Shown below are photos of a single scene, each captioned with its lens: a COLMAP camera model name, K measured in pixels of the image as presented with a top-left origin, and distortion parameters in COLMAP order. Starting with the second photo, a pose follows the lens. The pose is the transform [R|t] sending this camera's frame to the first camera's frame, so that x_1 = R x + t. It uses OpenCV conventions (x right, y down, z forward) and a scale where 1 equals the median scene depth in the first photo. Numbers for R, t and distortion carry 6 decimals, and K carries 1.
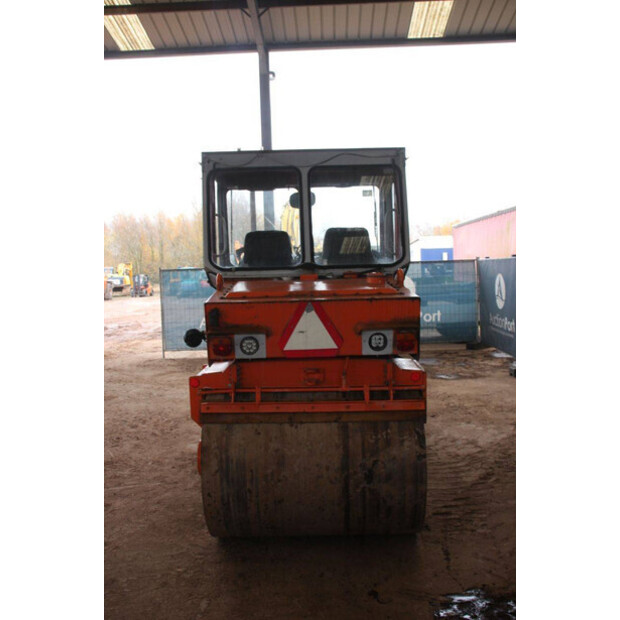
lens RADIAL K [[562.9, 0, 310.0], [0, 562.9, 310.0], [0, 0, 1]] dist [-0.035017, 0.016802]
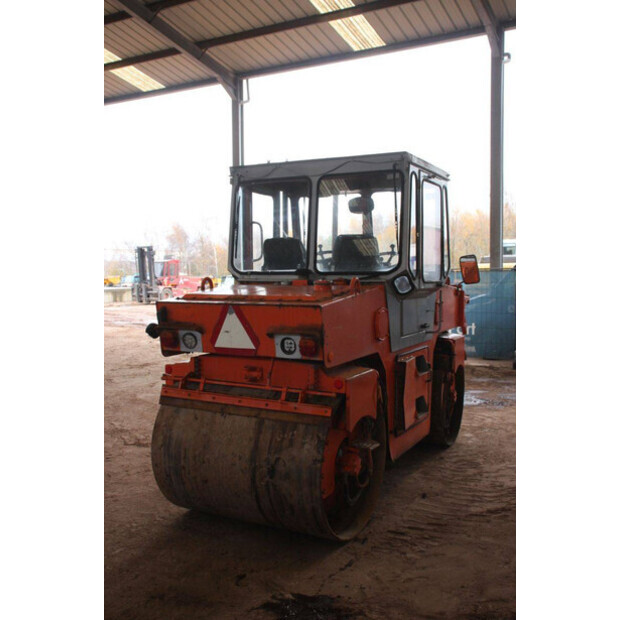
lens RADIAL K [[612.3, 0, 310.5], [0, 612.3, 297.6], [0, 0, 1]] dist [-0.086202, 0.182222]
pose [[0.897626, 0.042217, -0.438732, 0.640566], [-0.053252, 0.998498, -0.012872, -0.020646], [0.437530, 0.034917, 0.898526, -0.013071]]
